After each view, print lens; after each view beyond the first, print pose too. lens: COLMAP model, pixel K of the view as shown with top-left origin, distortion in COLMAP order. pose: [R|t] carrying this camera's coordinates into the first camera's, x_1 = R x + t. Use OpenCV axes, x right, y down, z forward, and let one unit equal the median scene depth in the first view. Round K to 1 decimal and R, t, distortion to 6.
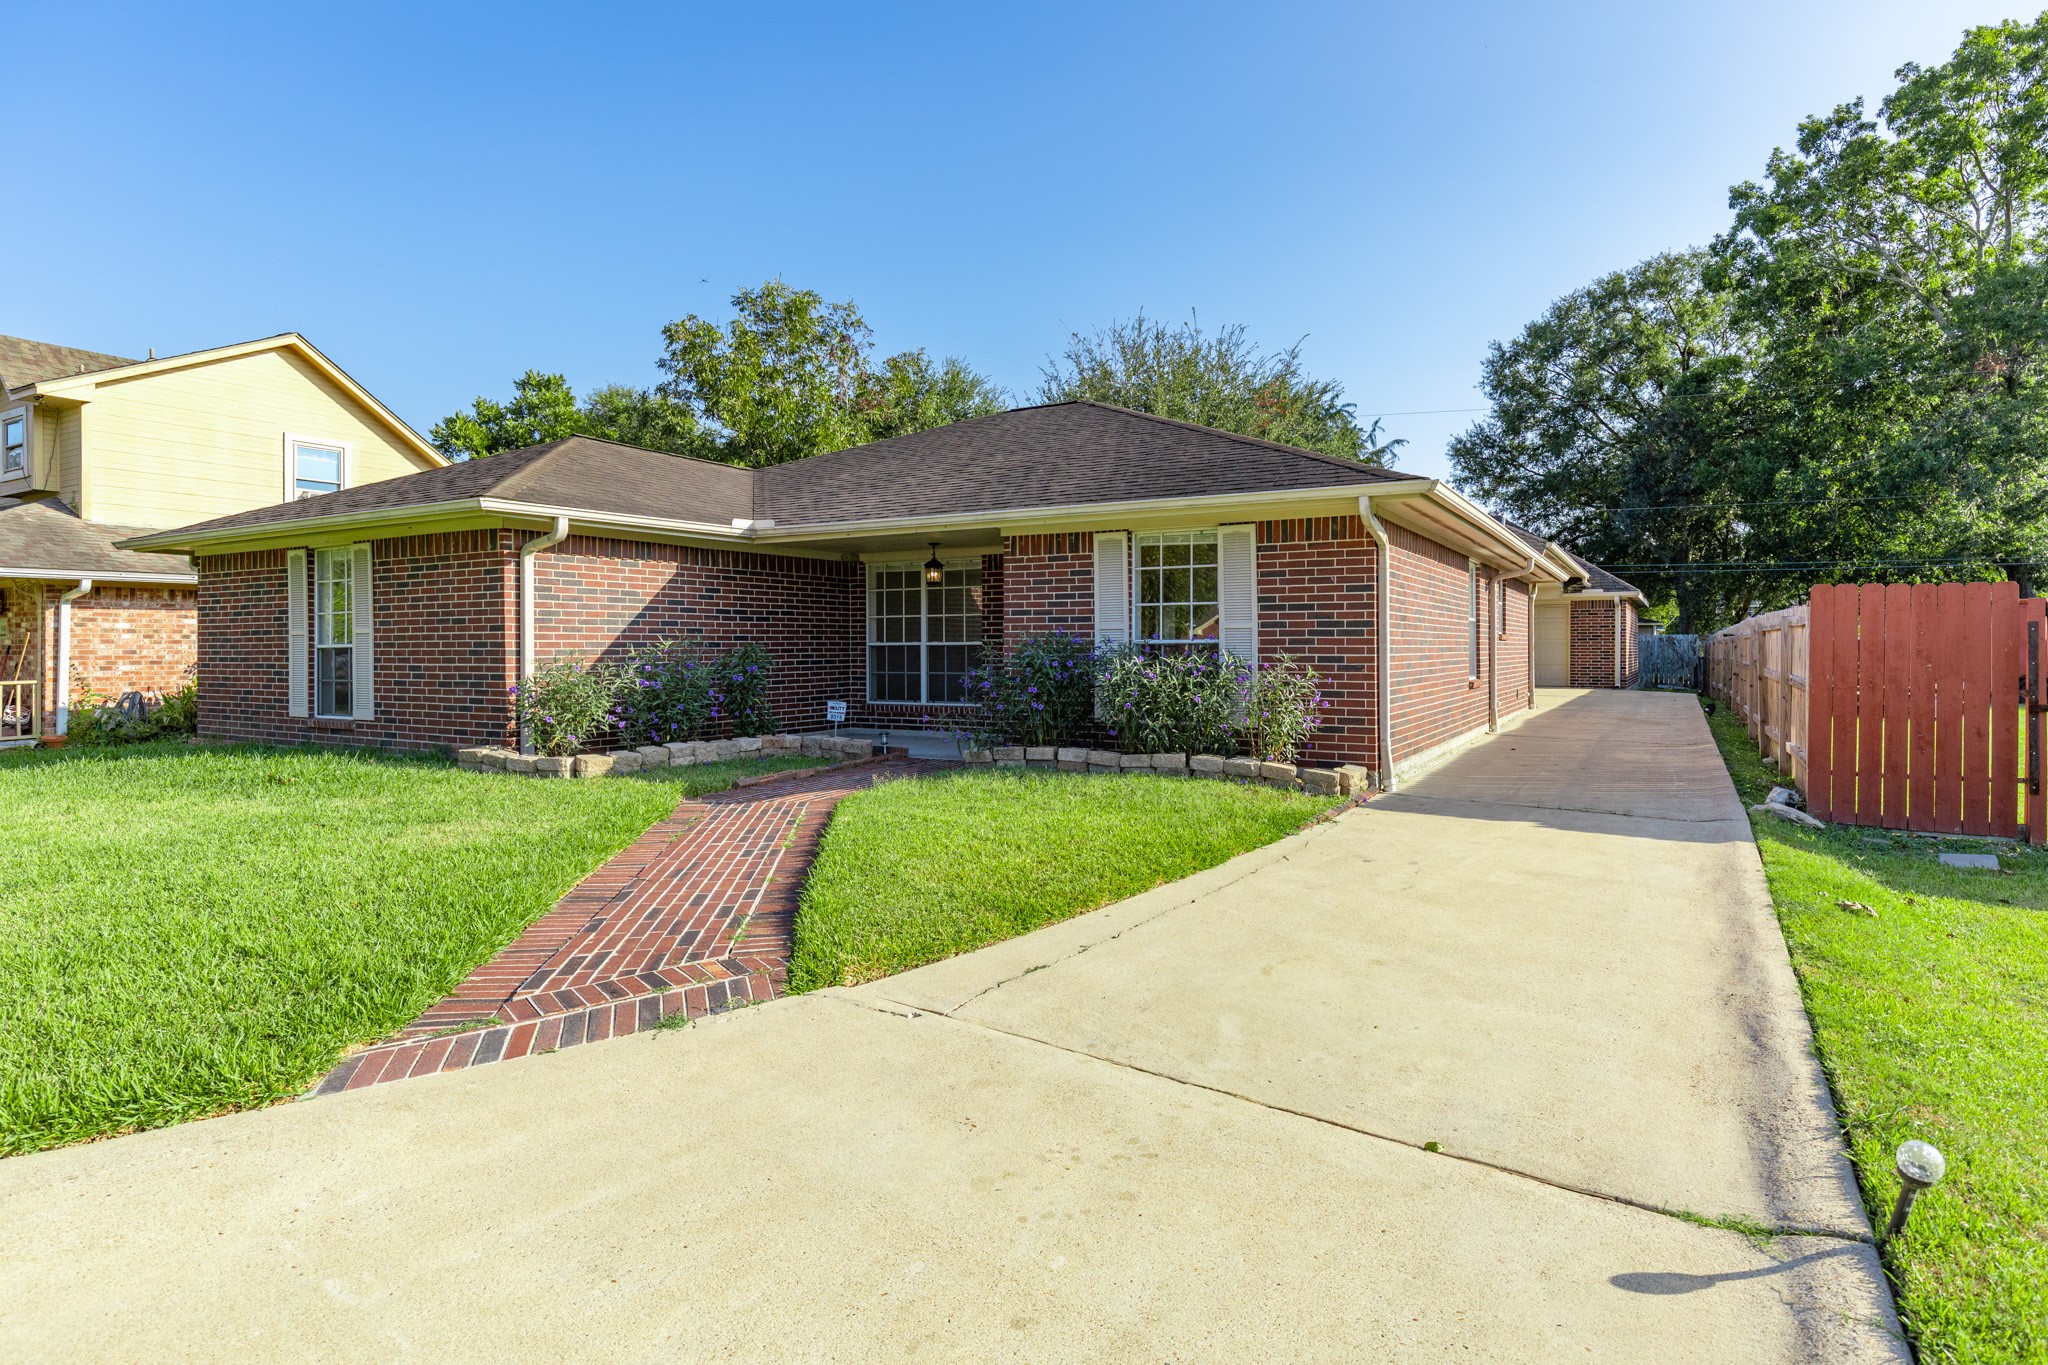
lens RADIAL K [[1081.4, 0, 980.4], [0, 1081.4, 655.0], [0, 0, 1]] dist [0.002322, 0.000426]
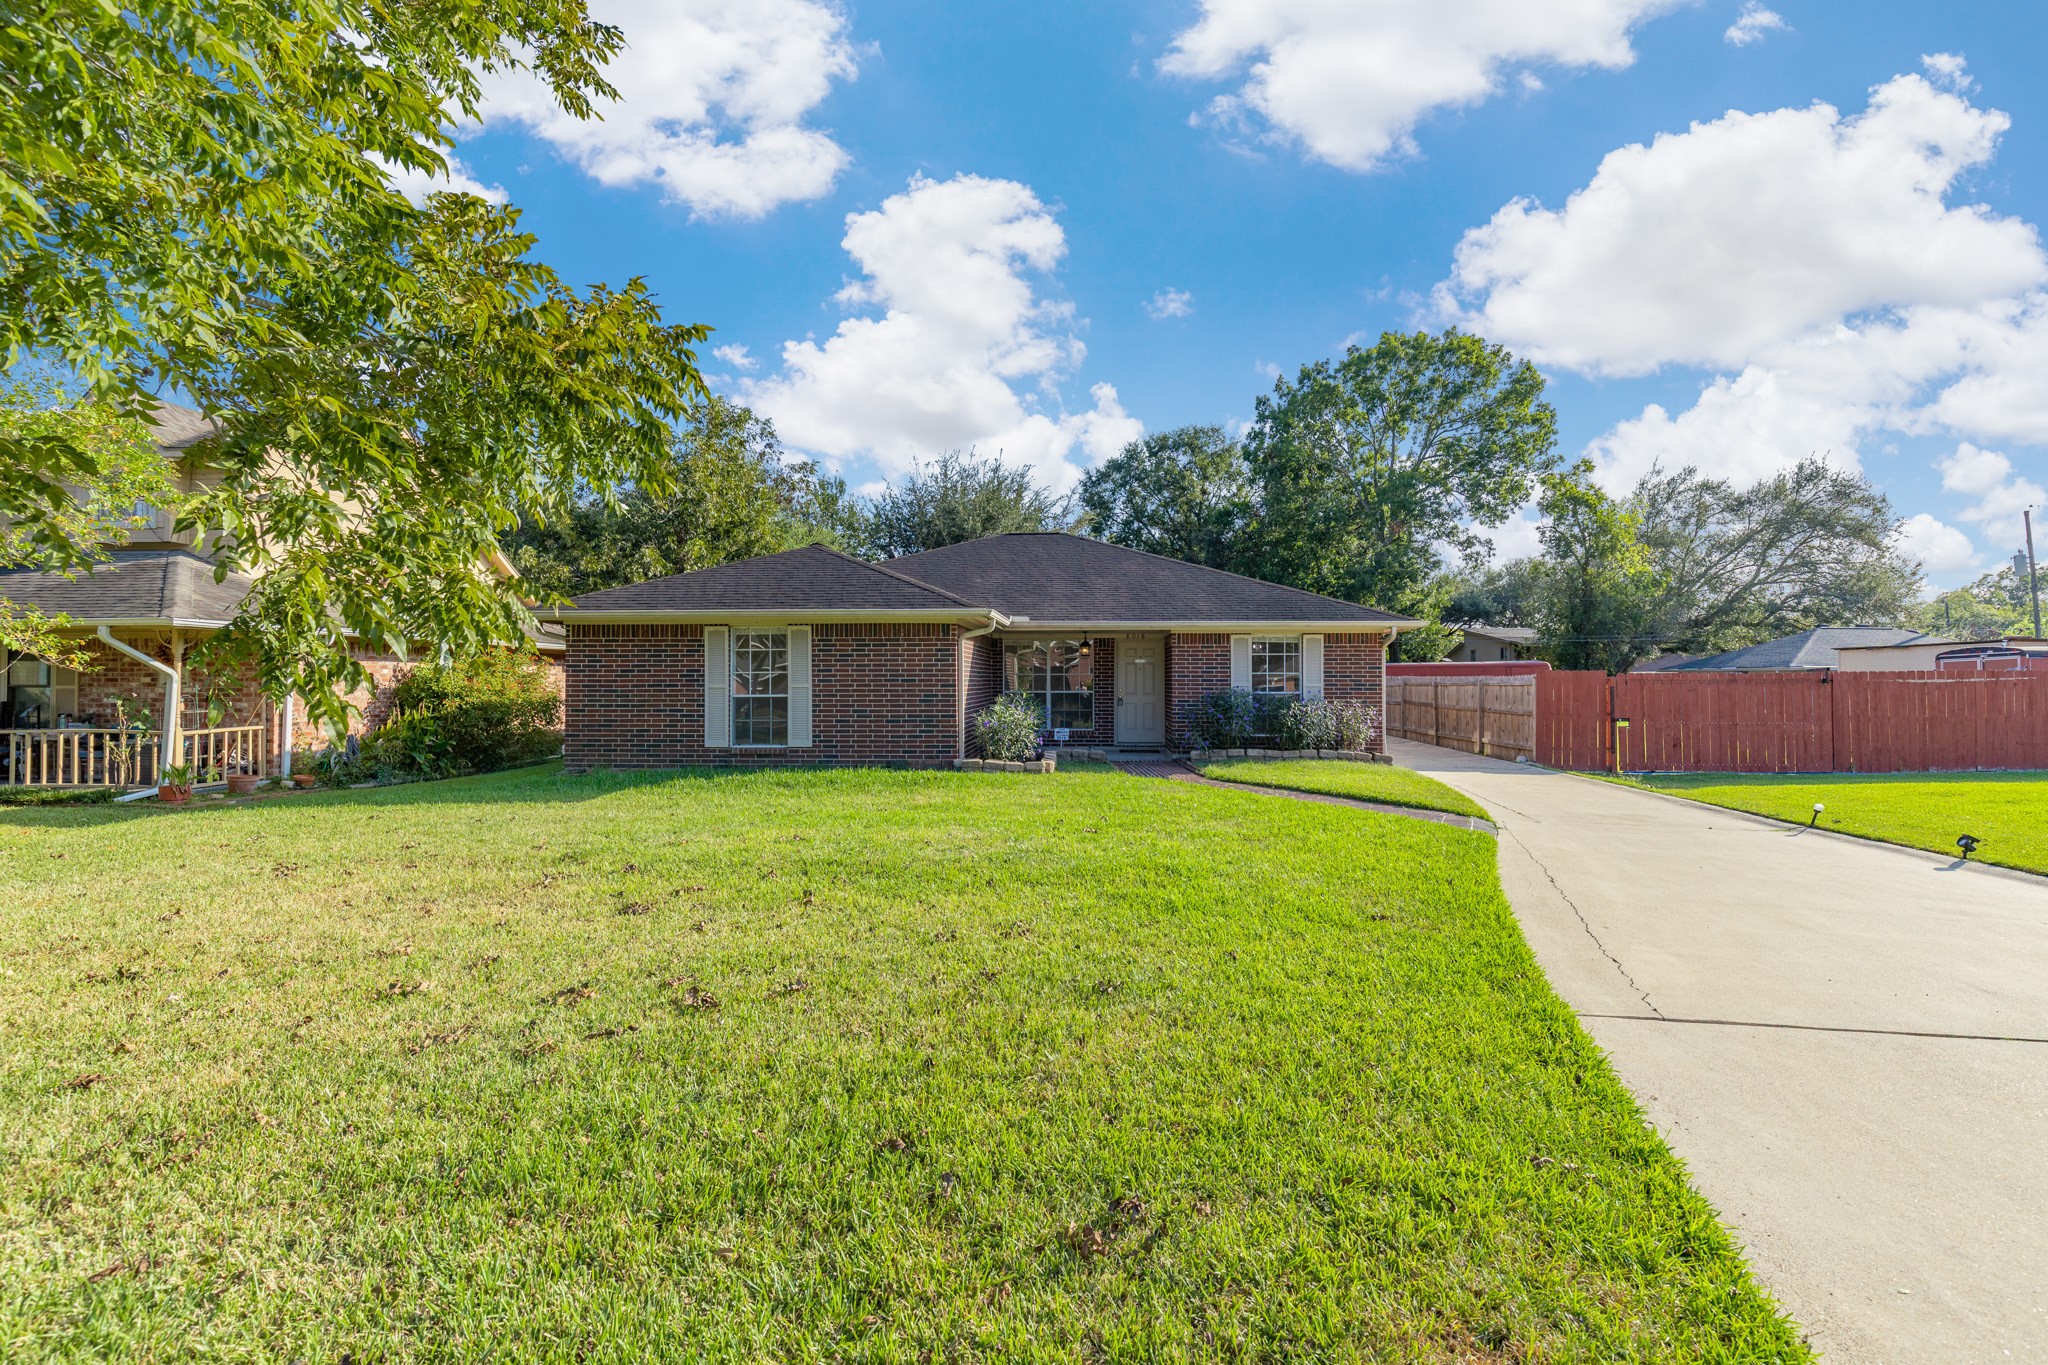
lens RADIAL K [[937.2, 0, 1029.1], [0, 937.2, 682.6], [0, 0, 1]] dist [0.007032, 0.000506]
pose [[0.894075, 0.002900, 0.447907, -0.814407], [0.002278, 0.999937, -0.011021, -0.011044], [-0.447911, 0.010874, 0.894012, -0.252025]]
